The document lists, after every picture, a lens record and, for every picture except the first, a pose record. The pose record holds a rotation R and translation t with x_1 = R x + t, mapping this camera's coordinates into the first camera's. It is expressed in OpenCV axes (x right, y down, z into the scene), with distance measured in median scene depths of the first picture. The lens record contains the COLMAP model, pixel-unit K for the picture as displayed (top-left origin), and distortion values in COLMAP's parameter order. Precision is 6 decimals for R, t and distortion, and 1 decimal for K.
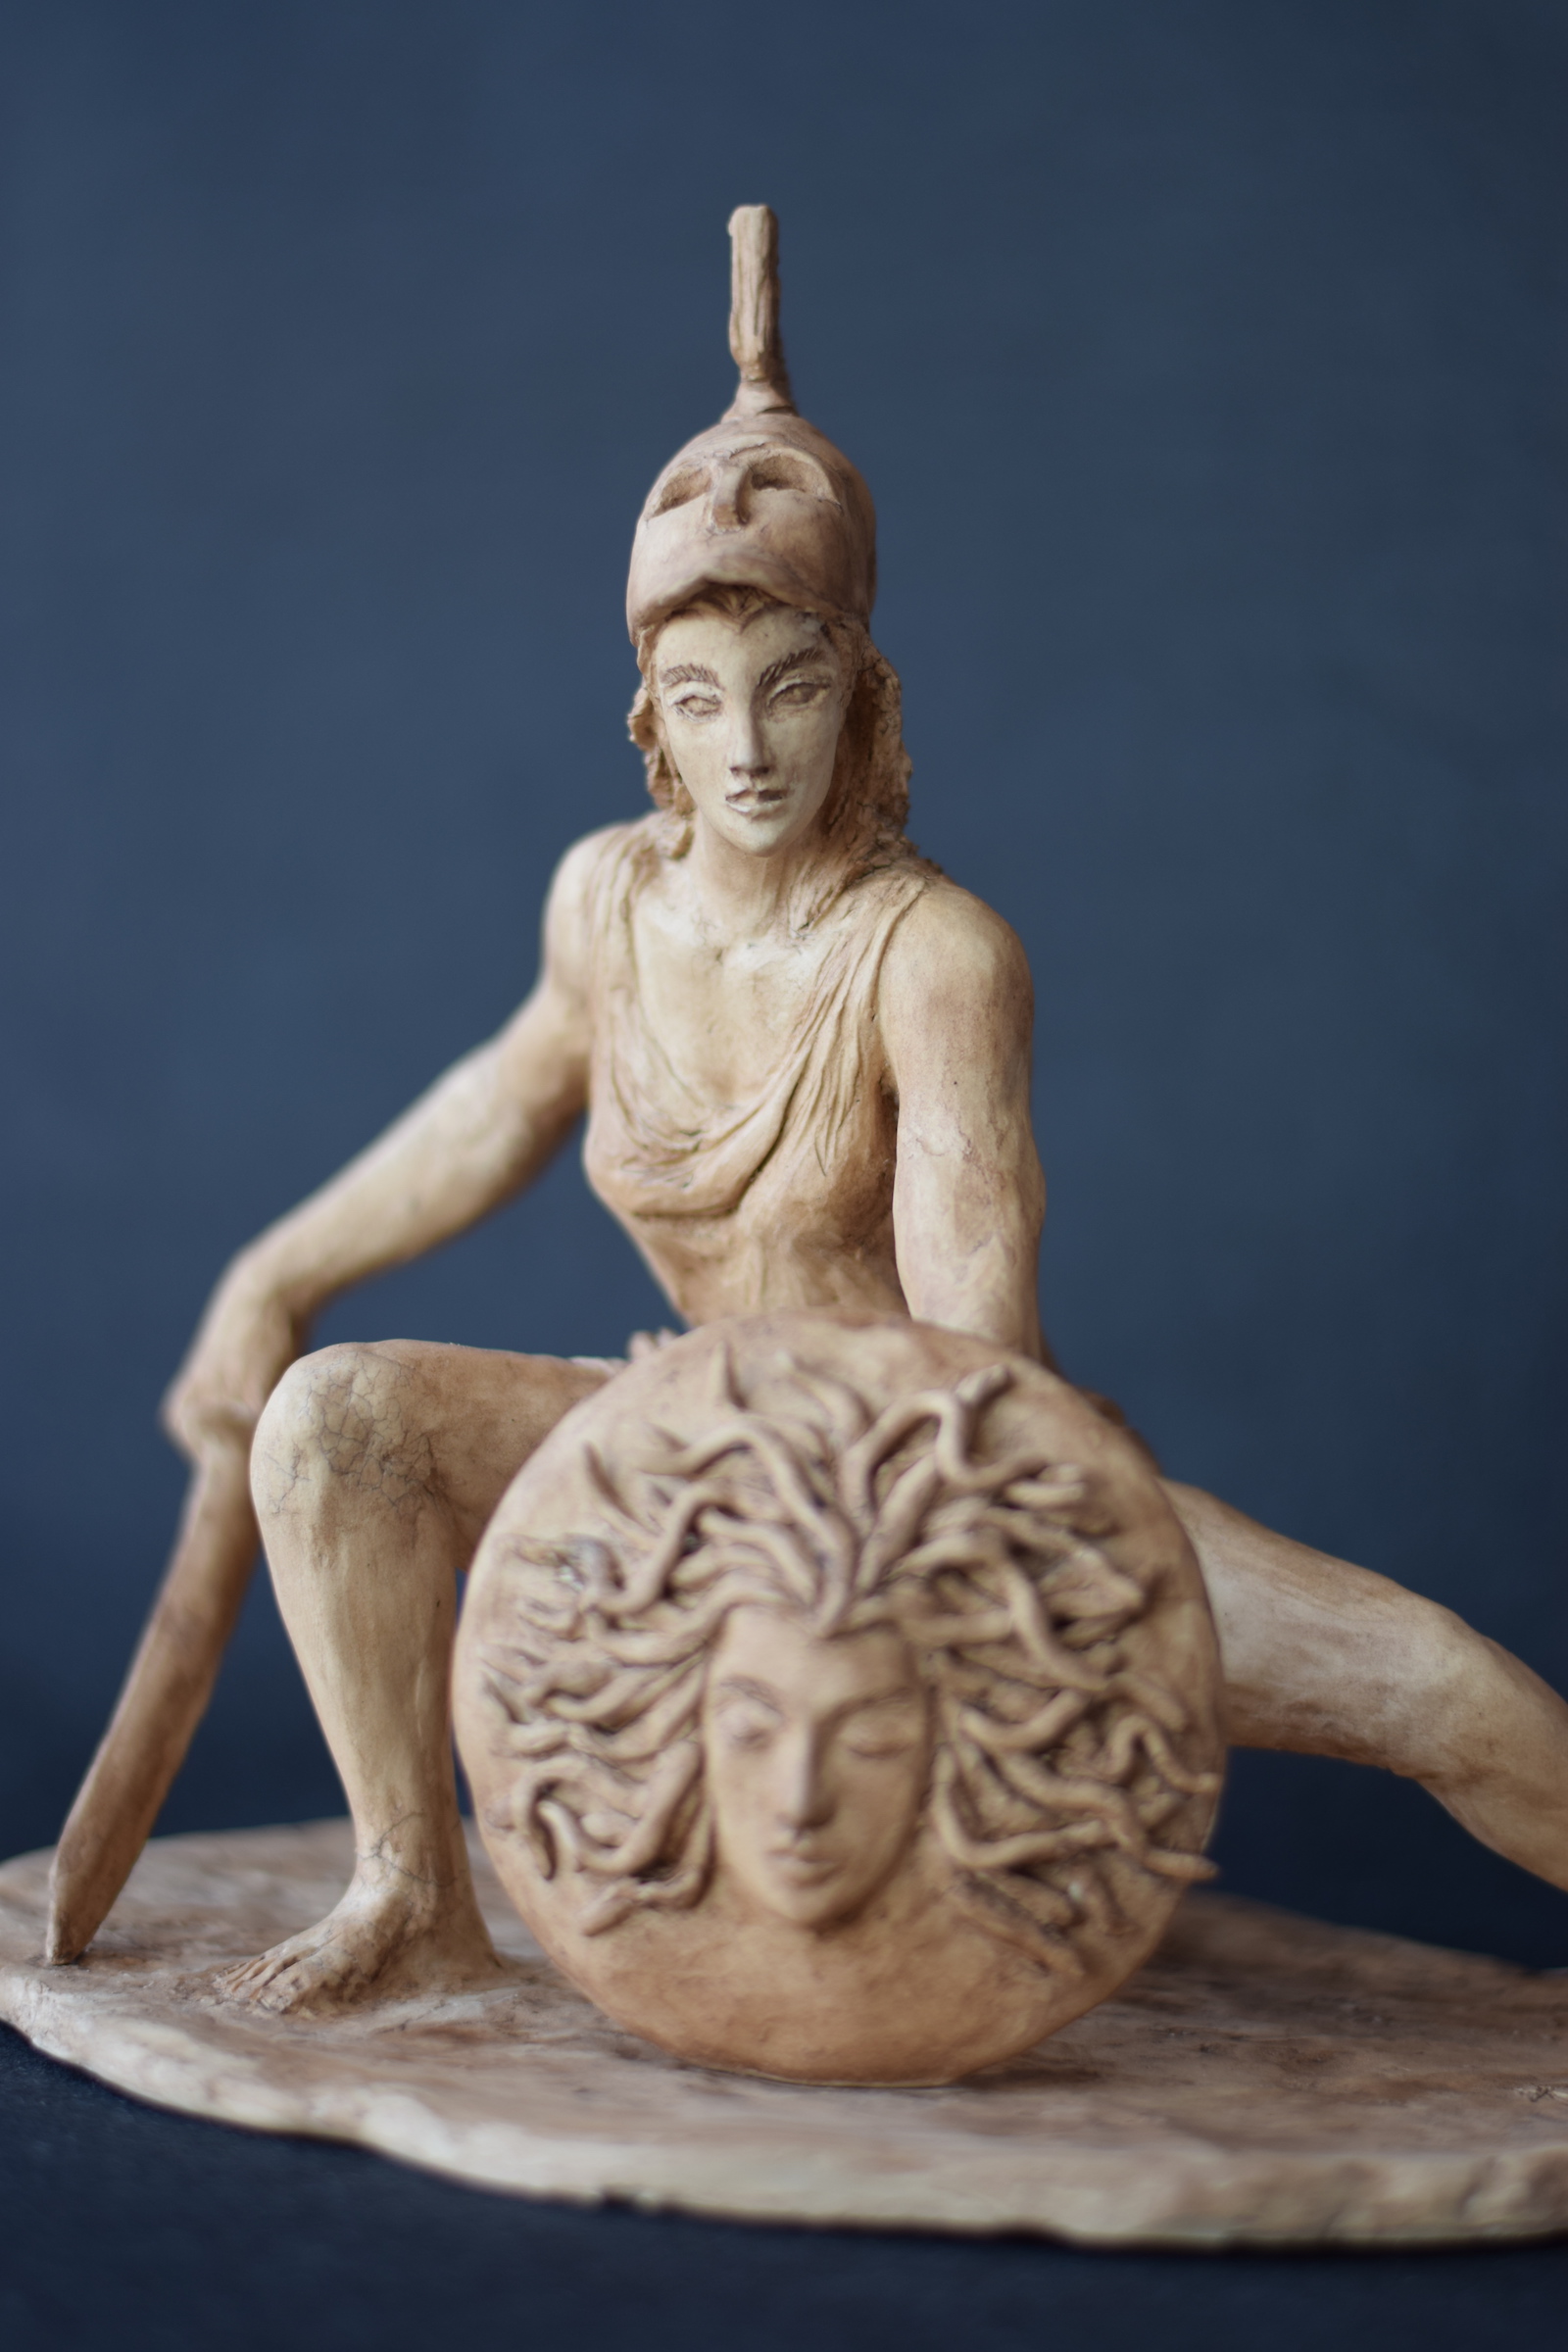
lens RADIAL K [[5359.5, 0, 783.5], [0, 5359.5, 1176.5], [0, 0, 1]] dist [-0.233120, 0.000000]
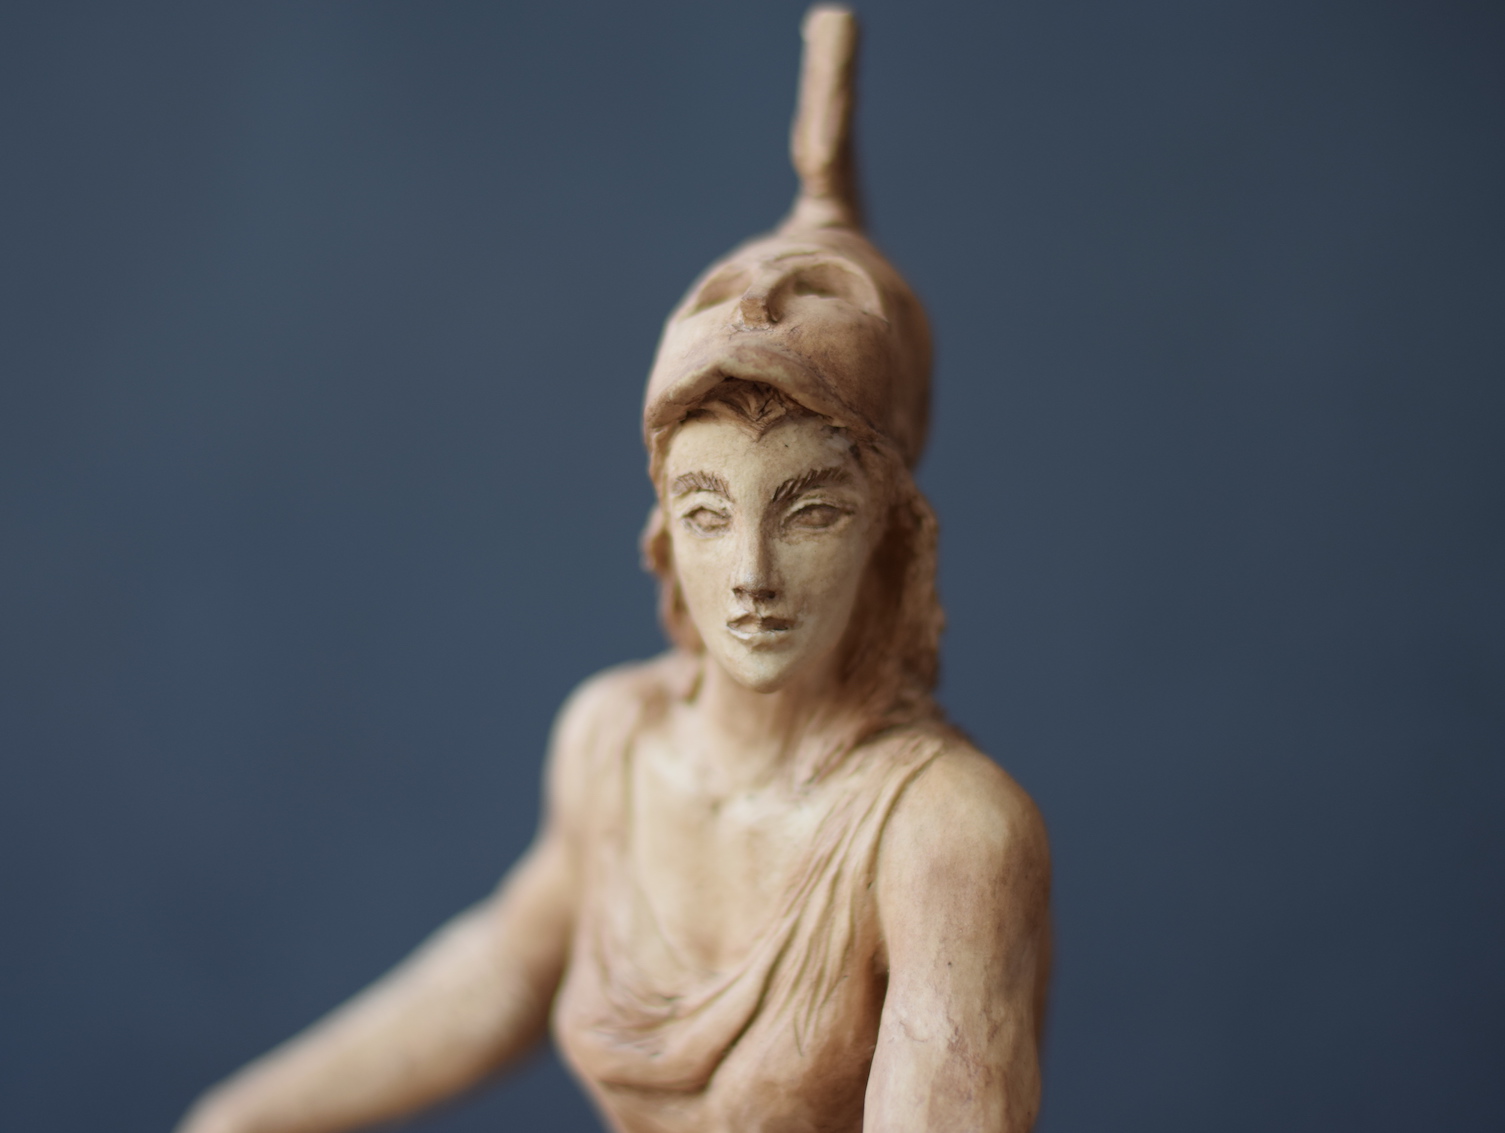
lens RADIAL K [[4129.4, 0, 752.6], [0, 4129.4, 567.9], [0, 0, 1]] dist [-0.183327, 0.000000]
pose [[0.991845, 0.093045, -0.087094, 0.052367], [-0.105114, 0.983656, -0.146194, 0.021235], [0.072068, 0.154156, 0.985415, 0.304236]]
